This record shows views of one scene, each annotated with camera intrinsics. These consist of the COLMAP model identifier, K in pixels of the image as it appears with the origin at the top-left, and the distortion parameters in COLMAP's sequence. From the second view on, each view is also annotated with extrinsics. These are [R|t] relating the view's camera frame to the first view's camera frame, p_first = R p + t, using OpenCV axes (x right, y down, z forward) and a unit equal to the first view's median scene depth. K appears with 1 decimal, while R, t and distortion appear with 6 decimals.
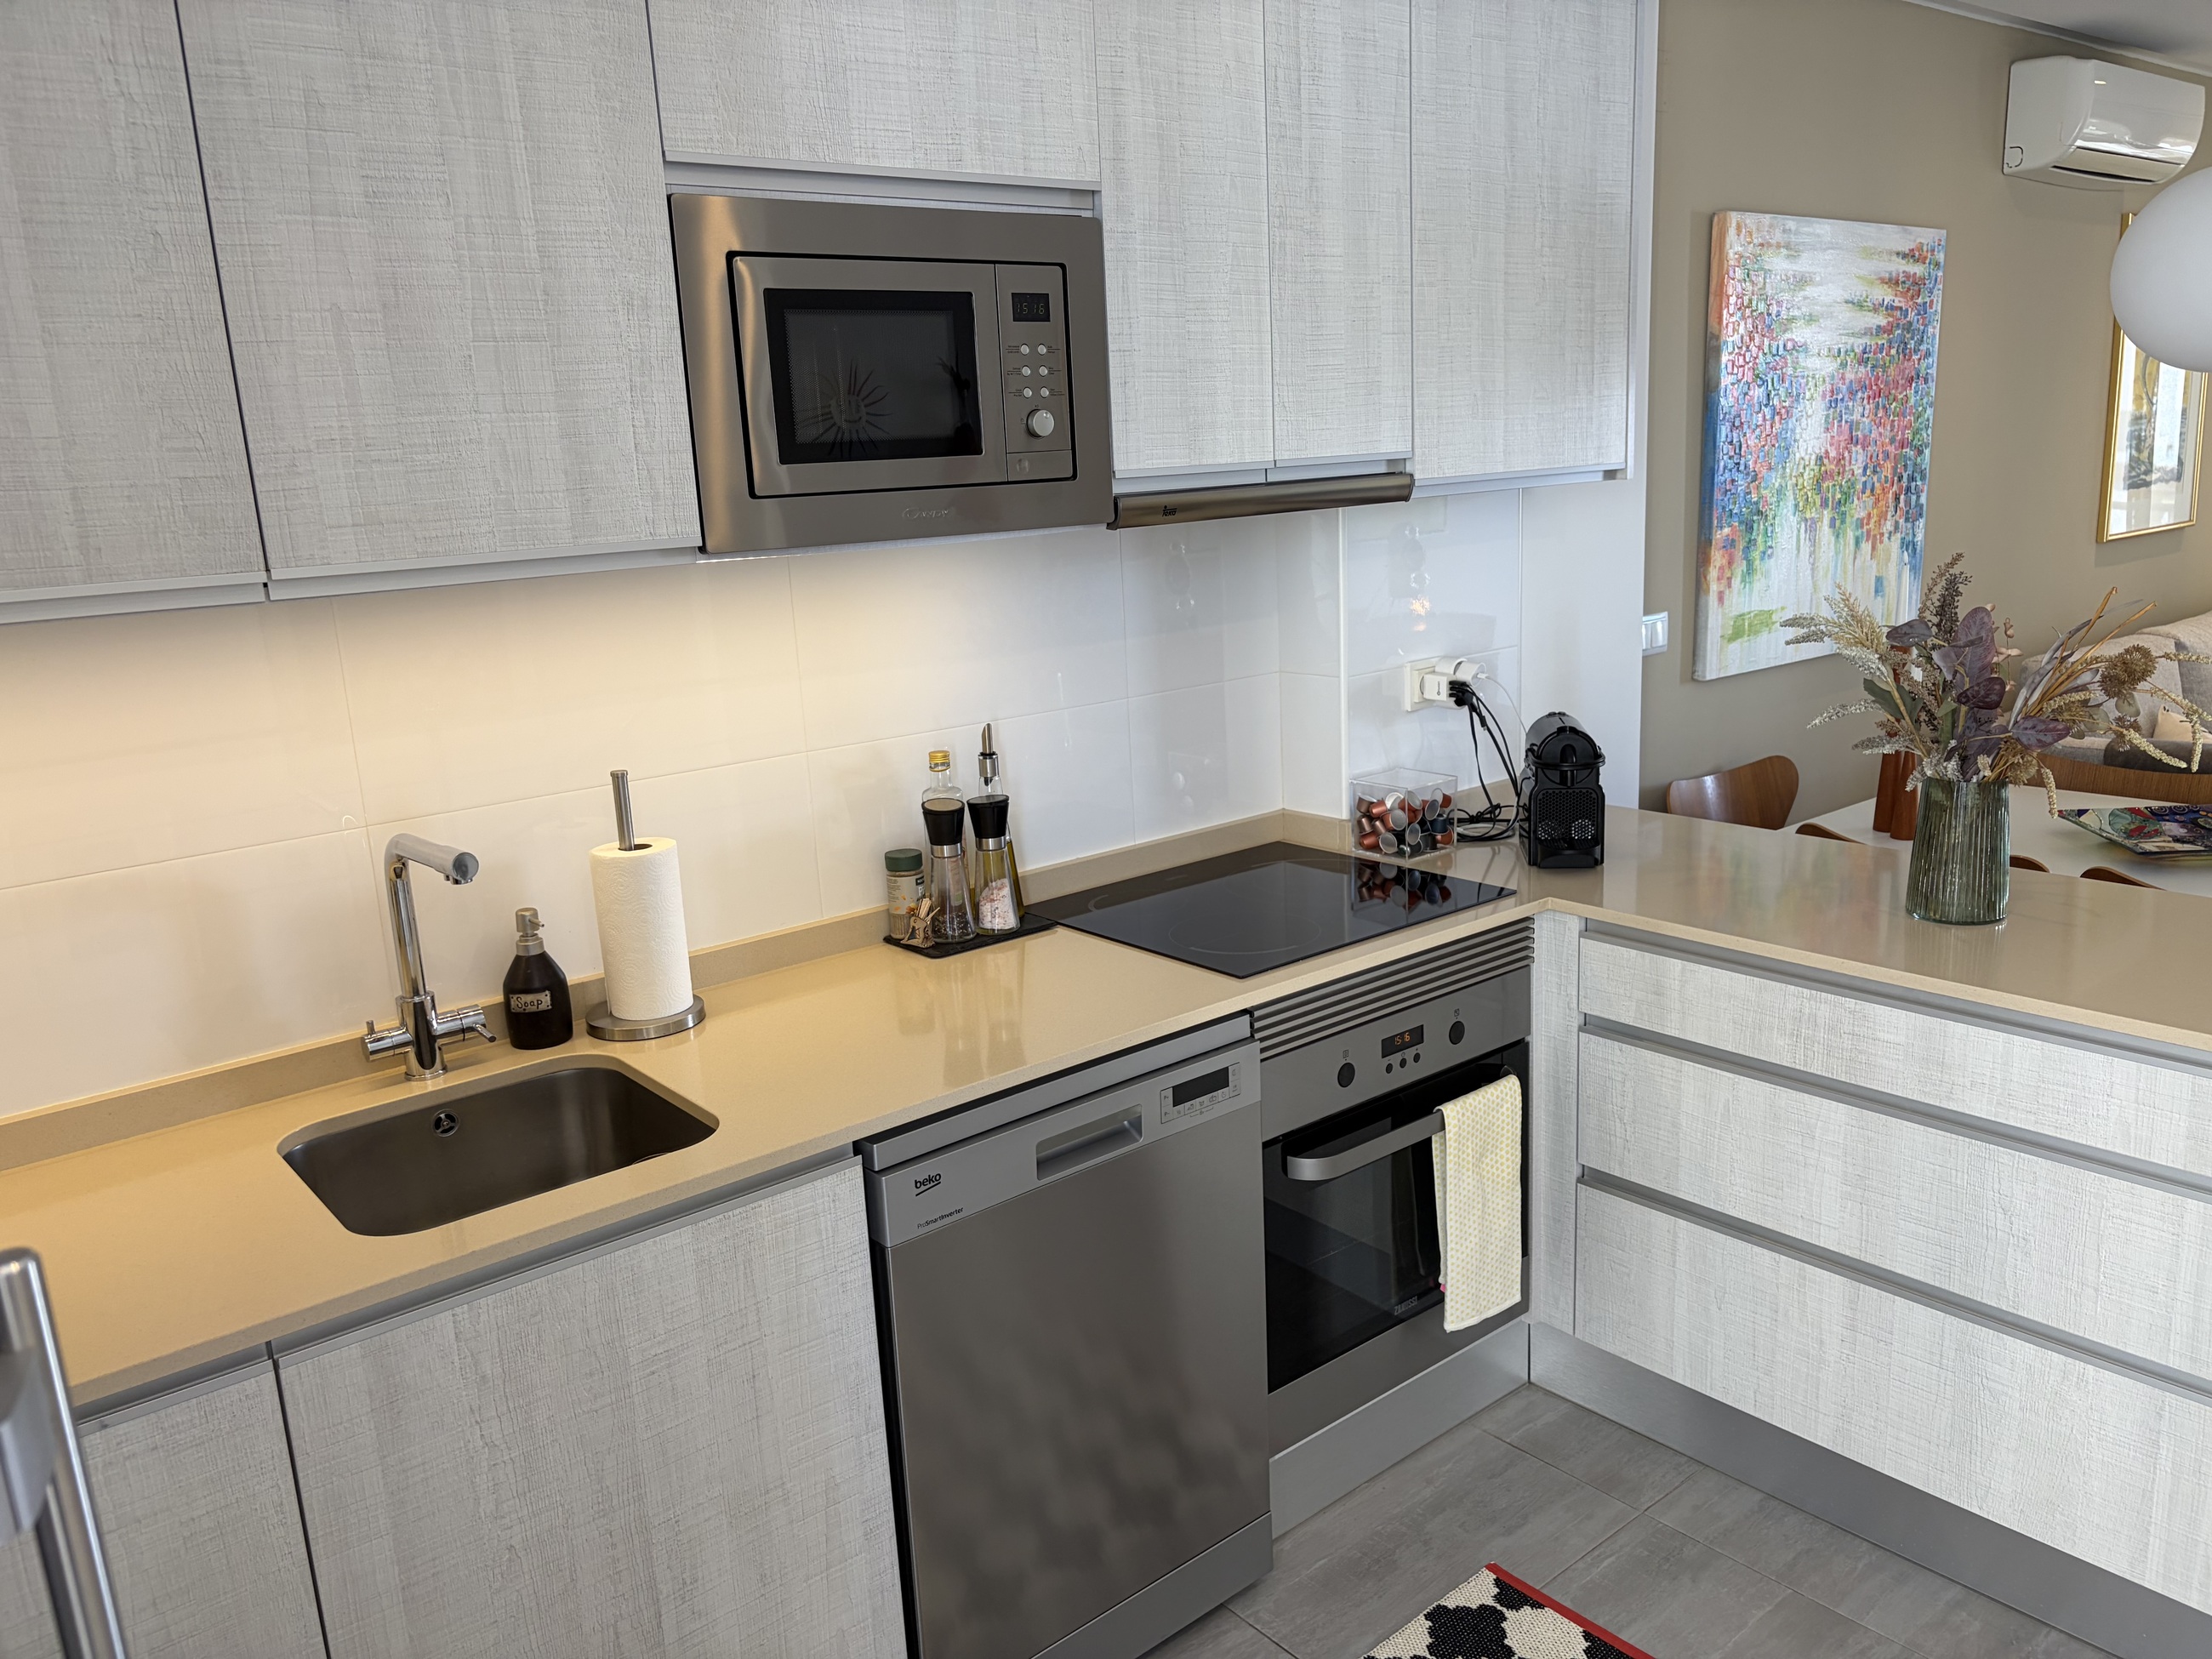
lens RADIAL K [[1661.6, 0, 1106.0], [0, 1661.6, 829.5], [0, 0, 1]] dist [0.014117, 0.008338]
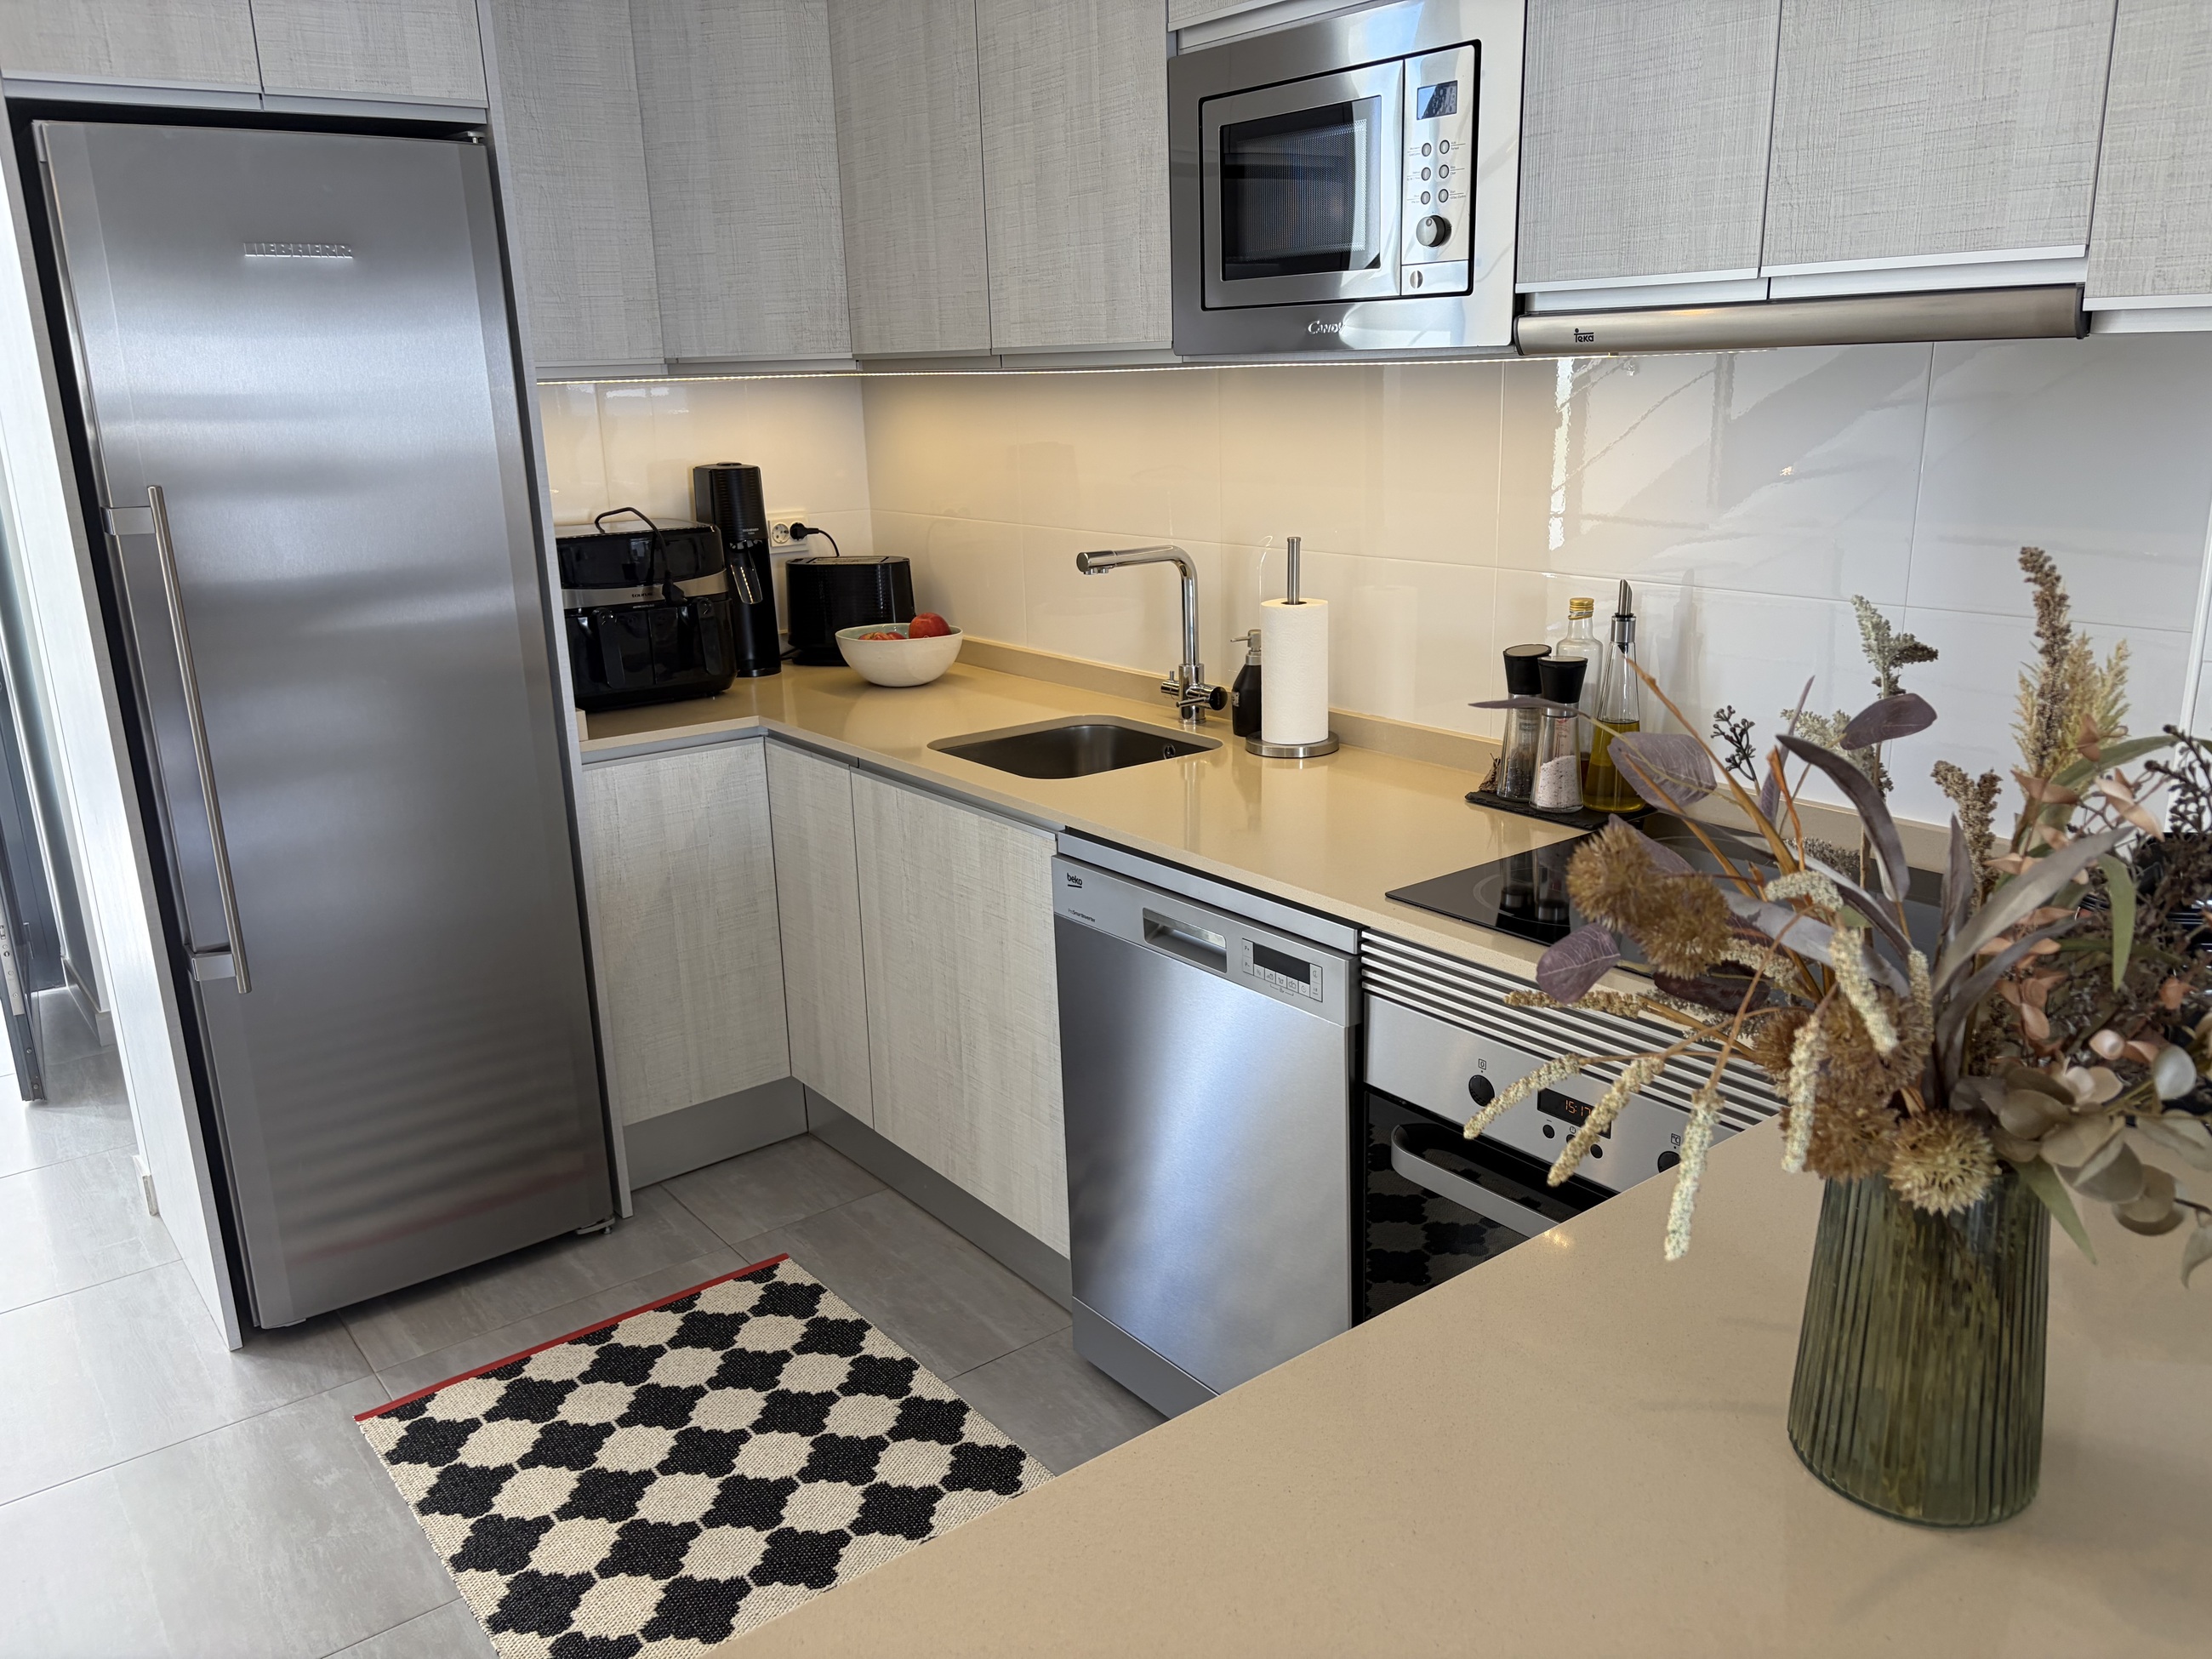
lens RADIAL K [[1690.4, 0, 1106.0], [0, 1690.4, 829.5], [0, 0, 1]] dist [0.003894, -0.008997]
pose [[-0.032251, 0.321082, -0.946502, 0.518331], [-0.187133, 0.928308, 0.321287, -0.112447], [0.981805, 0.187484, 0.030146, 0.472471]]
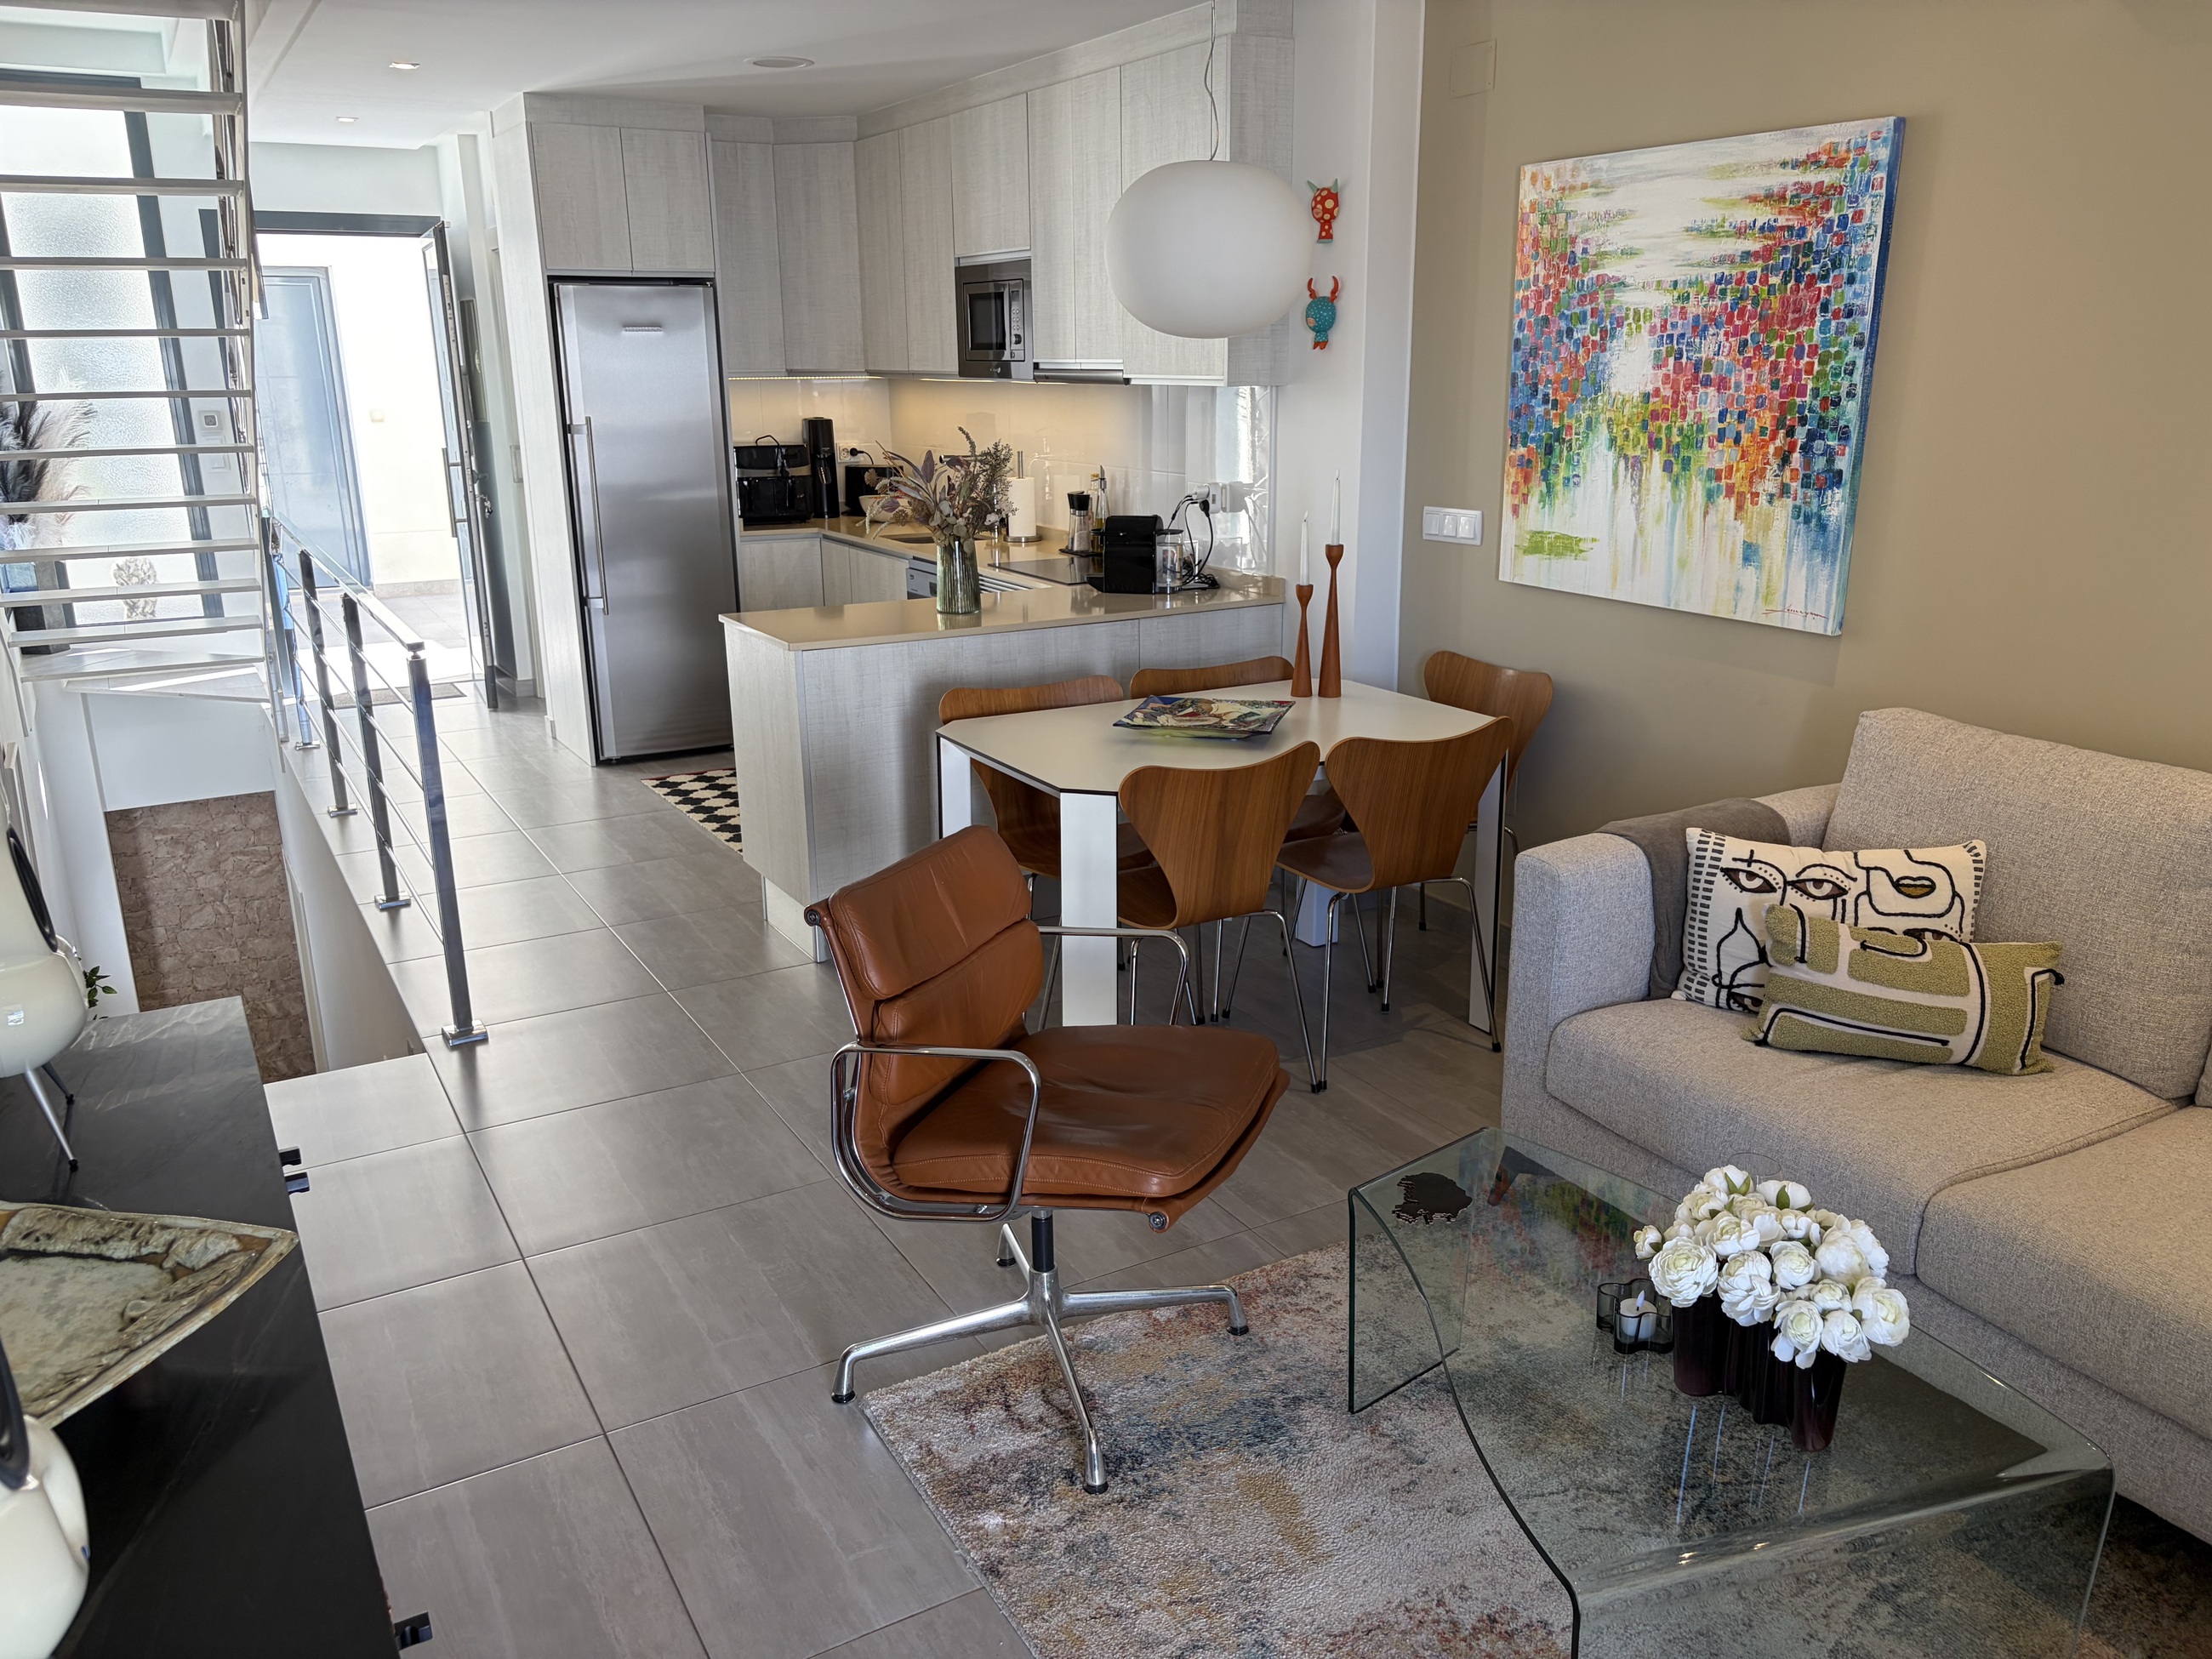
lens RADIAL K [[1661.6, 0, 1106.0], [0, 1661.6, 829.5], [0, 0, 1]] dist [0.014117, 0.008338]
pose [[-0.154092, 0.327841, -0.932081, 1.492014], [-0.201259, 0.913156, 0.354457, -0.277390], [0.967342, 0.242209, -0.074729, 0.843072]]
